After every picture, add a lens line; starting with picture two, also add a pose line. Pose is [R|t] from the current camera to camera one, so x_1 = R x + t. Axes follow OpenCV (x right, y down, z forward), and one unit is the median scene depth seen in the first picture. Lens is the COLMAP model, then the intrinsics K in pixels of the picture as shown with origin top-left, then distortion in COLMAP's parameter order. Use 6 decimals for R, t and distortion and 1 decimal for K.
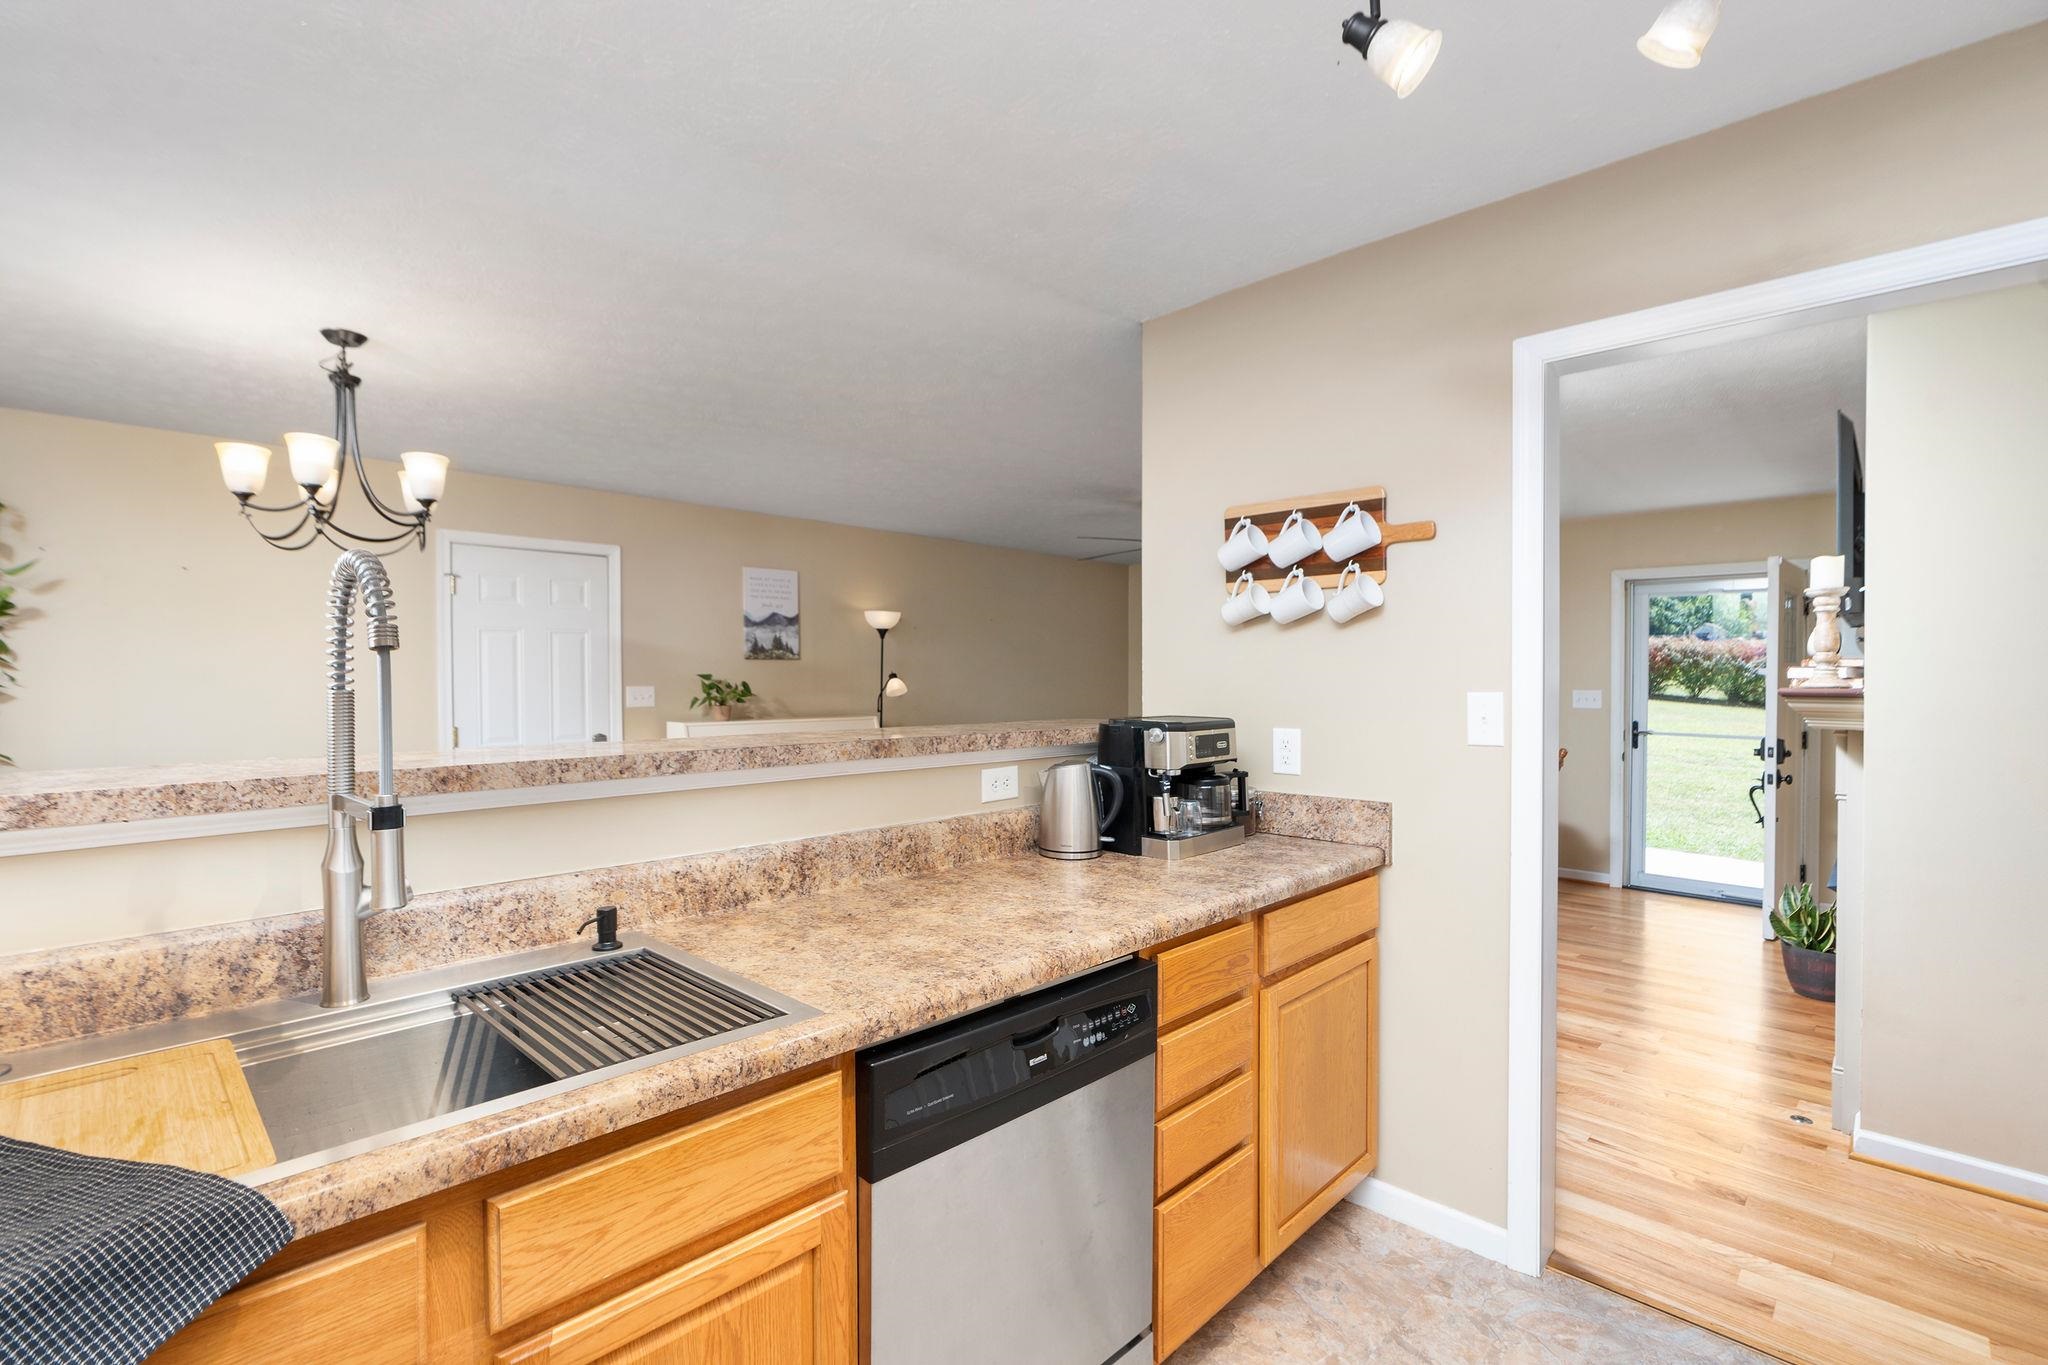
lens RADIAL K [[931.3, 0, 1012.4], [0, 931.3, 690.2], [0, 0, 1]] dist [-0.000352, 0.001148]
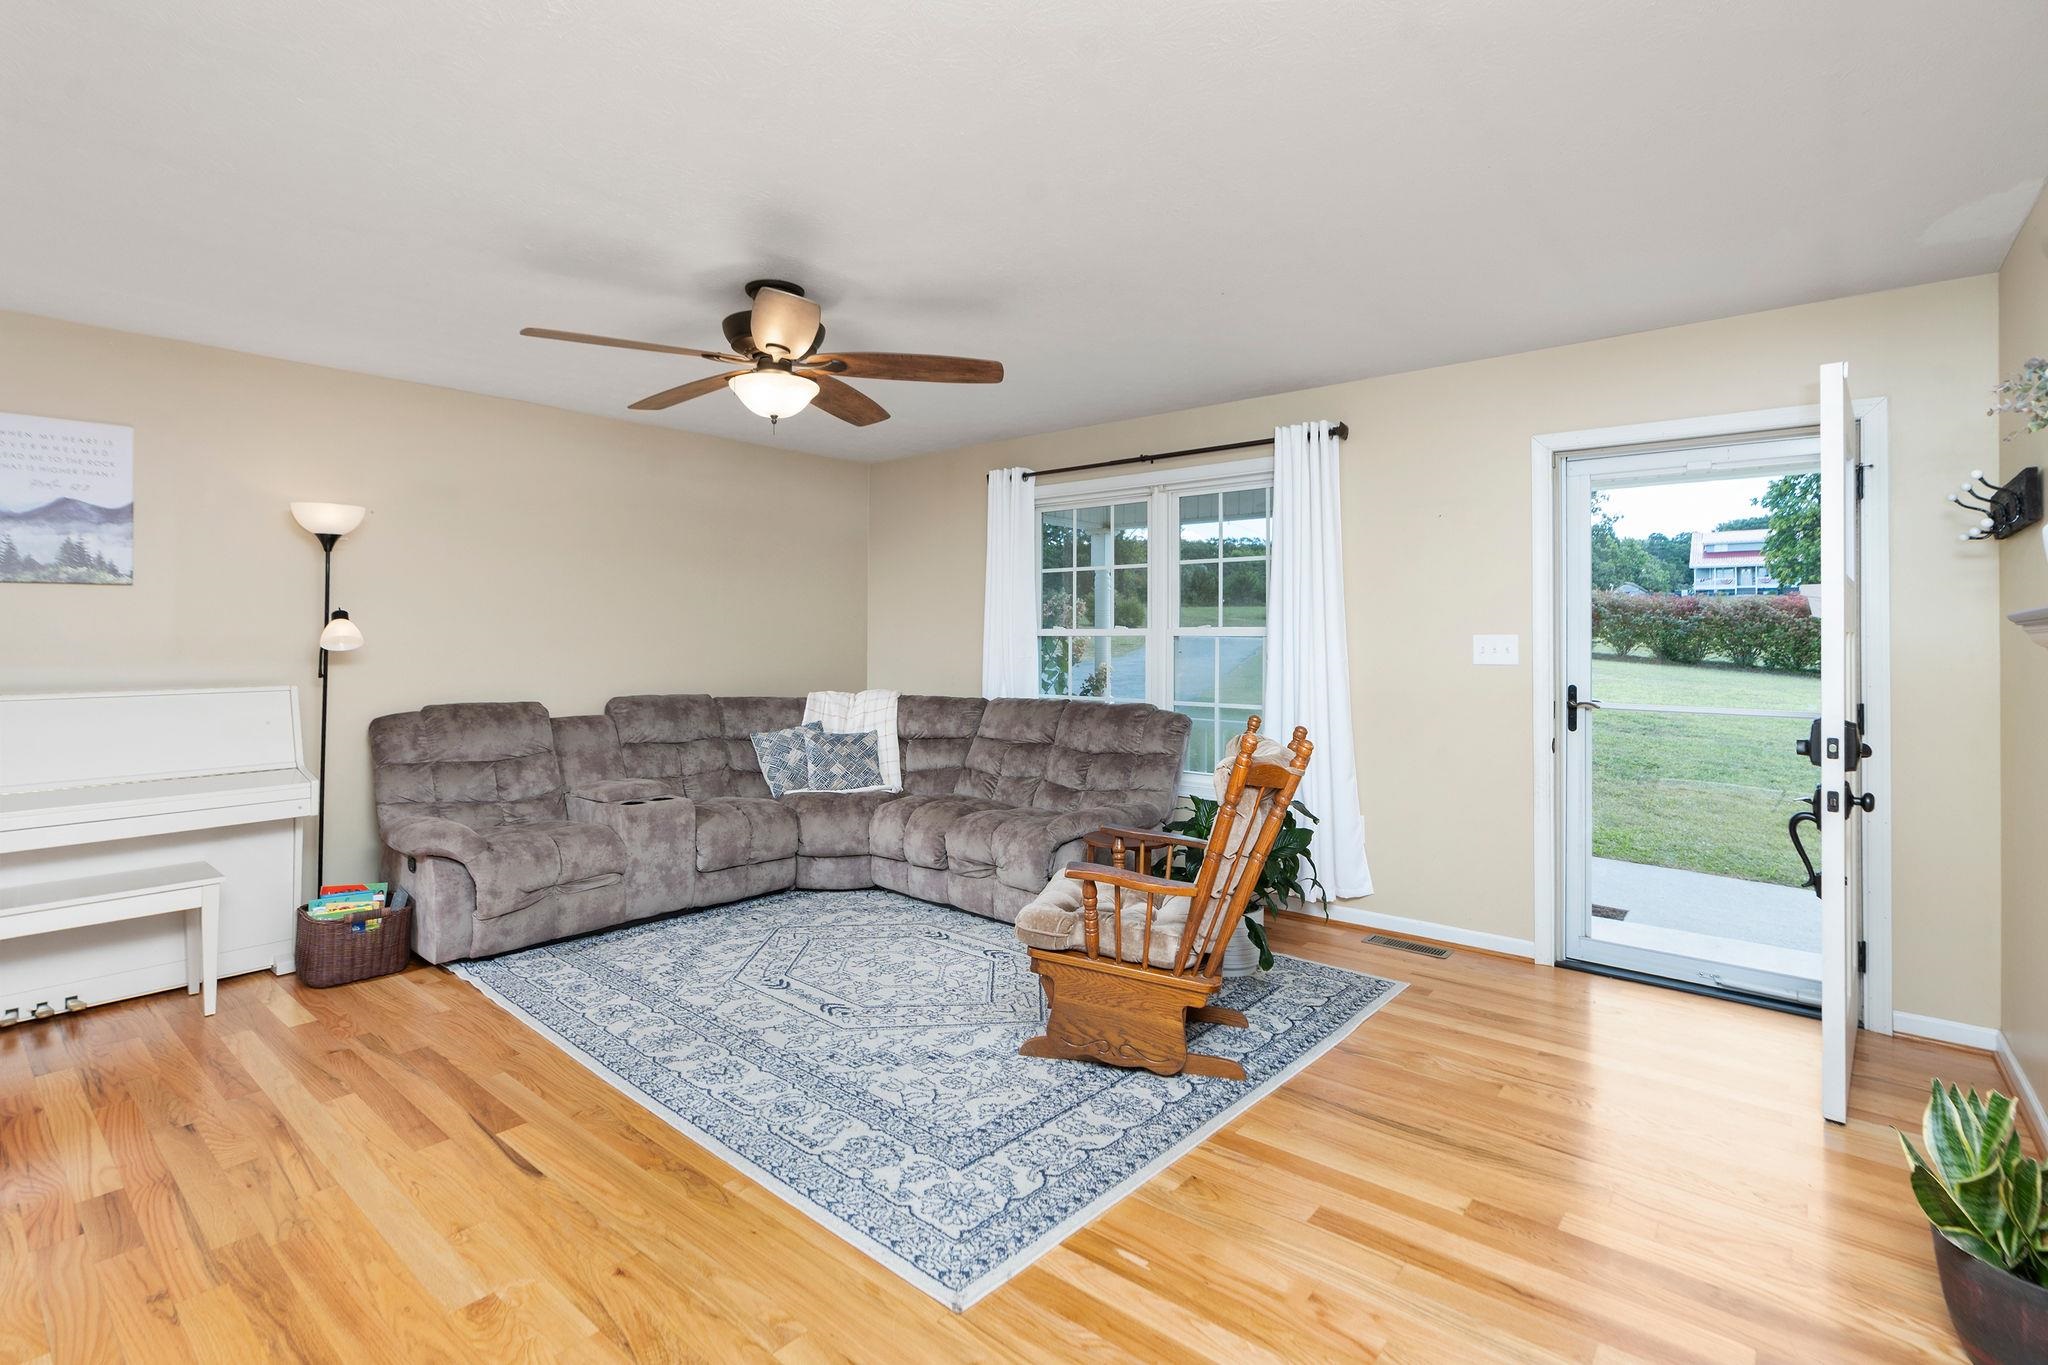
lens RADIAL K [[931.3, 0, 1041.8], [0, 931.3, 639.7], [0, 0, 1]] dist [-0.000352, 0.001148]
pose [[0.996829, -0.003444, 0.079505, 0.275282], [0.004604, 0.999886, -0.014407, 0.010390], [-0.079446, 0.014727, 0.996730, 0.420978]]
